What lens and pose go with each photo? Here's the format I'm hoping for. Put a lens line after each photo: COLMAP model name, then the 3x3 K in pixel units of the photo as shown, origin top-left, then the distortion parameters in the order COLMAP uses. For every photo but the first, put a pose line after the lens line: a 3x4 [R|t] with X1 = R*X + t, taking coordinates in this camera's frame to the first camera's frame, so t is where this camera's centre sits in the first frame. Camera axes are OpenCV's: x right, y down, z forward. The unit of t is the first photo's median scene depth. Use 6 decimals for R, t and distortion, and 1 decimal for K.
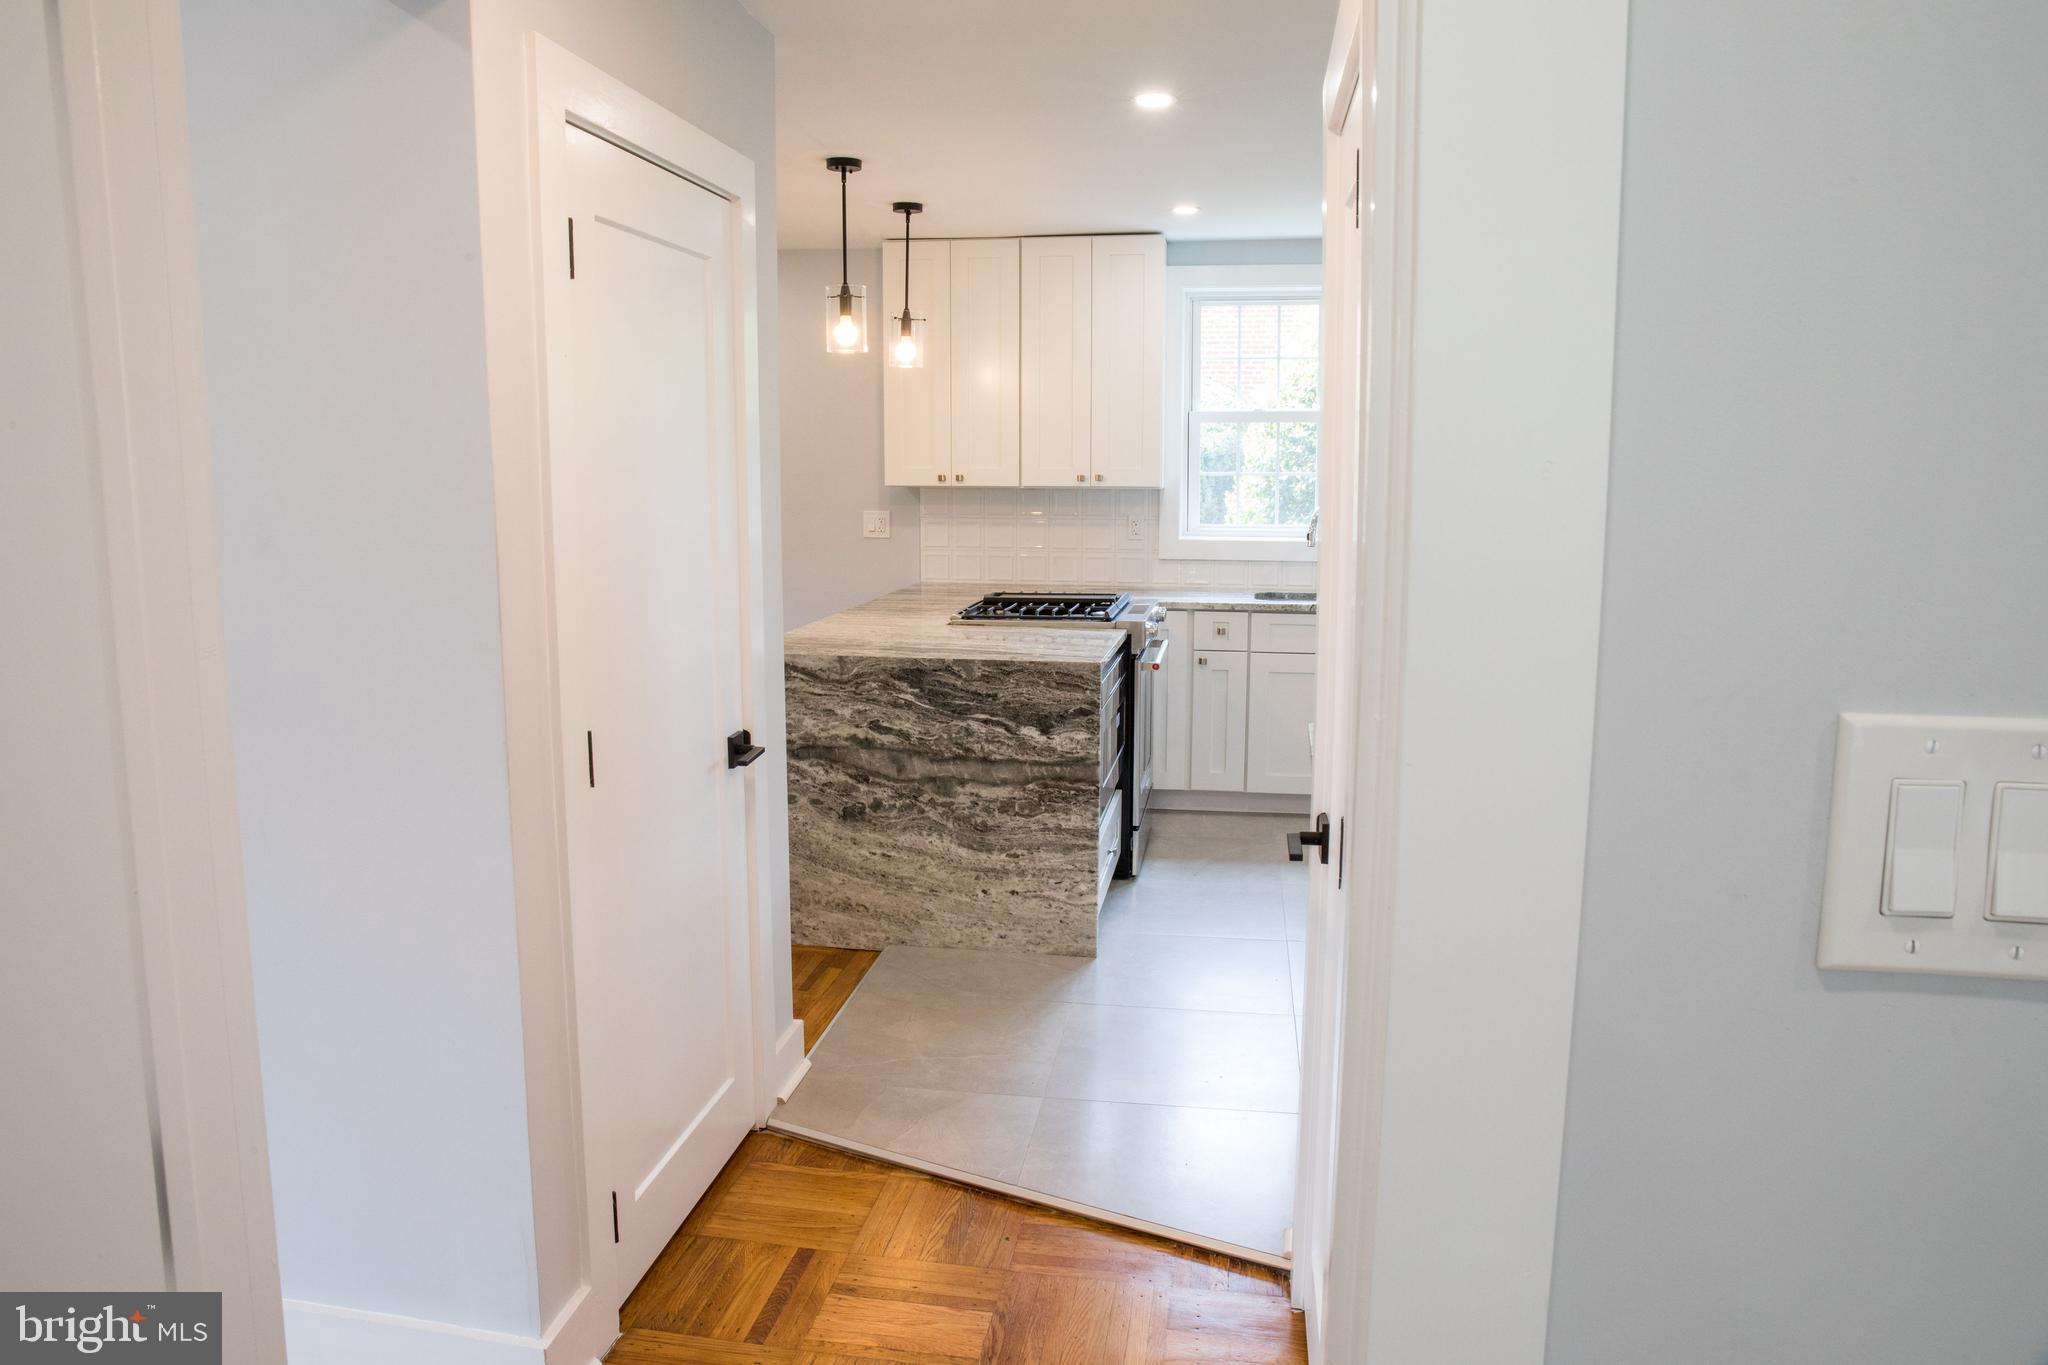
lens RADIAL K [[1418.9, 0, 1026.1], [0, 1418.9, 659.6], [0, 0, 1]] dist [-0.099028, 0.074698]
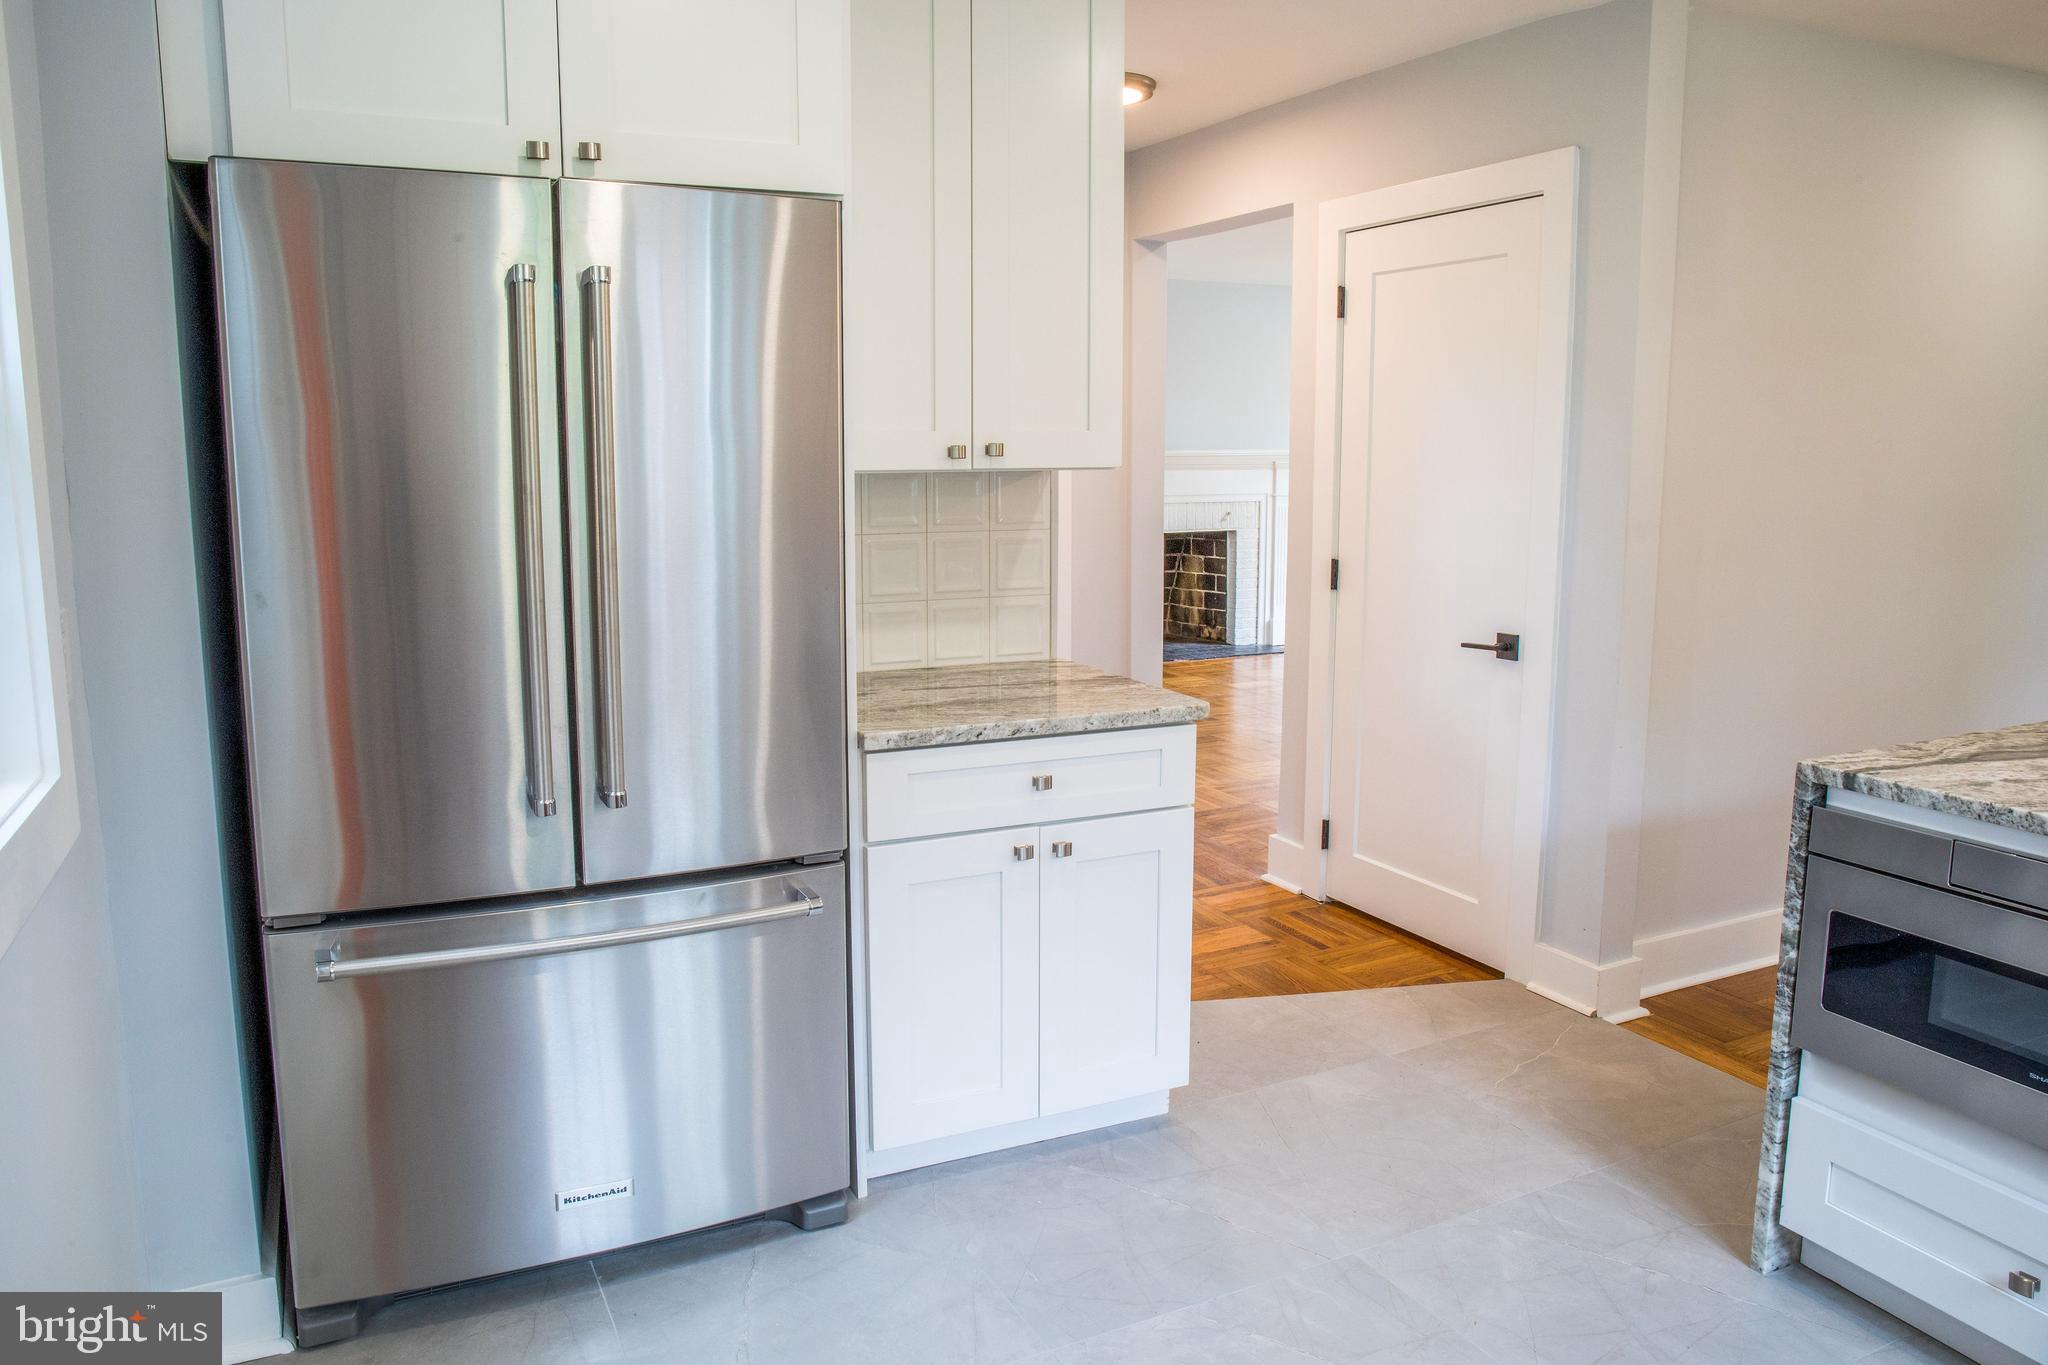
lens RADIAL K [[1447.5, 0, 1013.9], [0, 1447.5, 675.7], [0, 0, 1]] dist [-0.076986, 0.004932]
pose [[-0.815902, 0.094553, -0.570407, 0.600856], [-0.079809, 0.958677, 0.273072, -0.153622], [0.572656, 0.268324, -0.774640, 1.205707]]
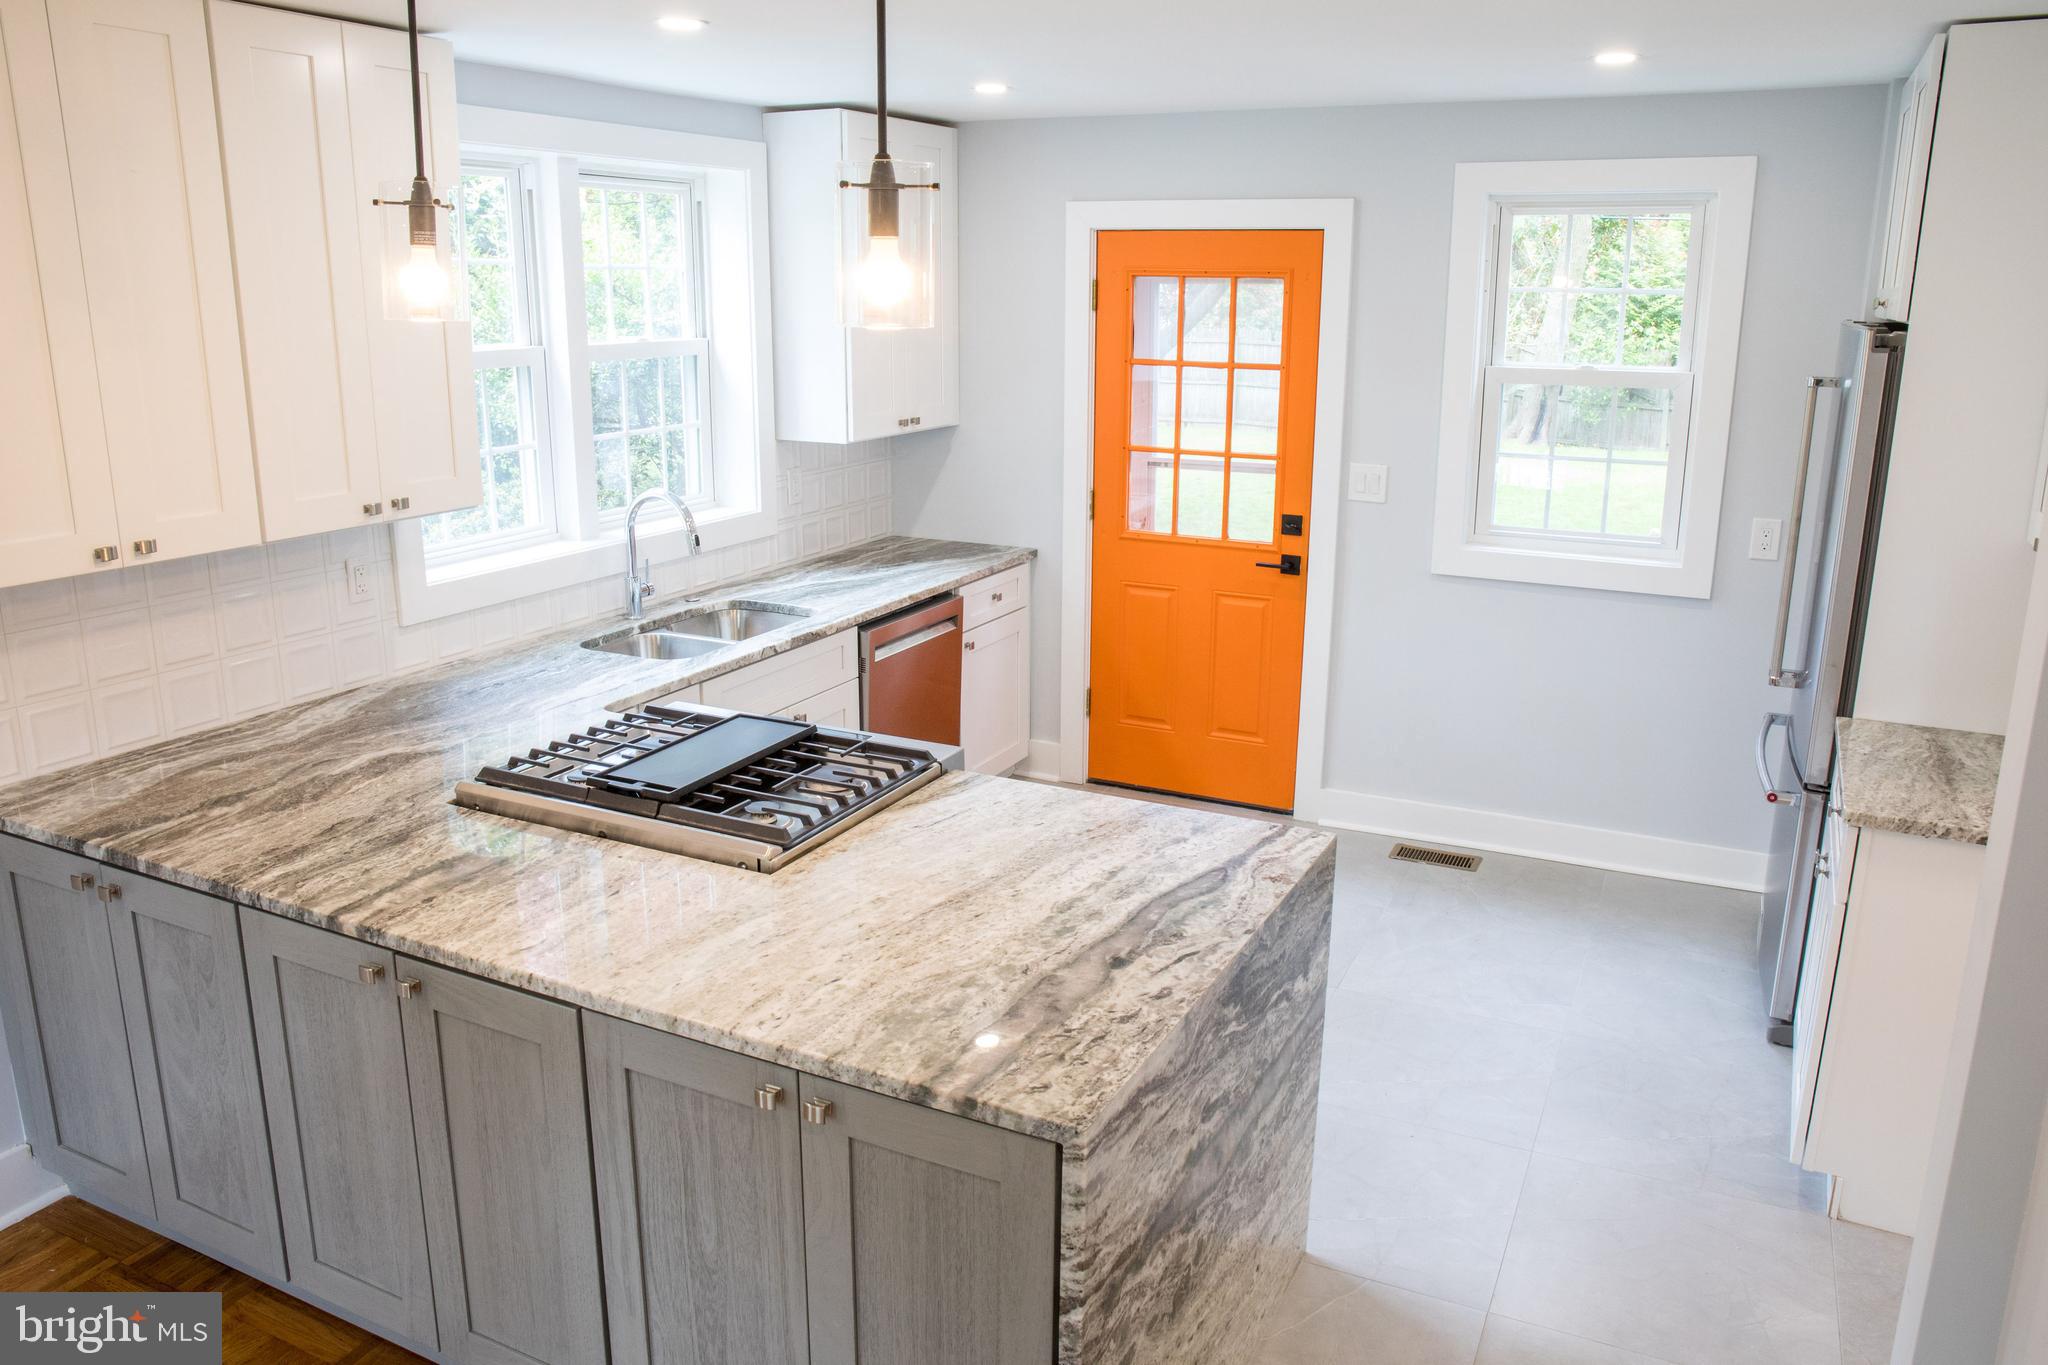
lens RADIAL K [[1447.5, 0, 1013.9], [0, 1447.5, 675.7], [0, 0, 1]] dist [-0.076986, 0.004932]
pose [[0.306433, -0.242876, 0.920386, -0.544097], [0.131369, 0.968439, 0.211819, -0.213717], [-0.942784, 0.056002, 0.328668, 0.891380]]
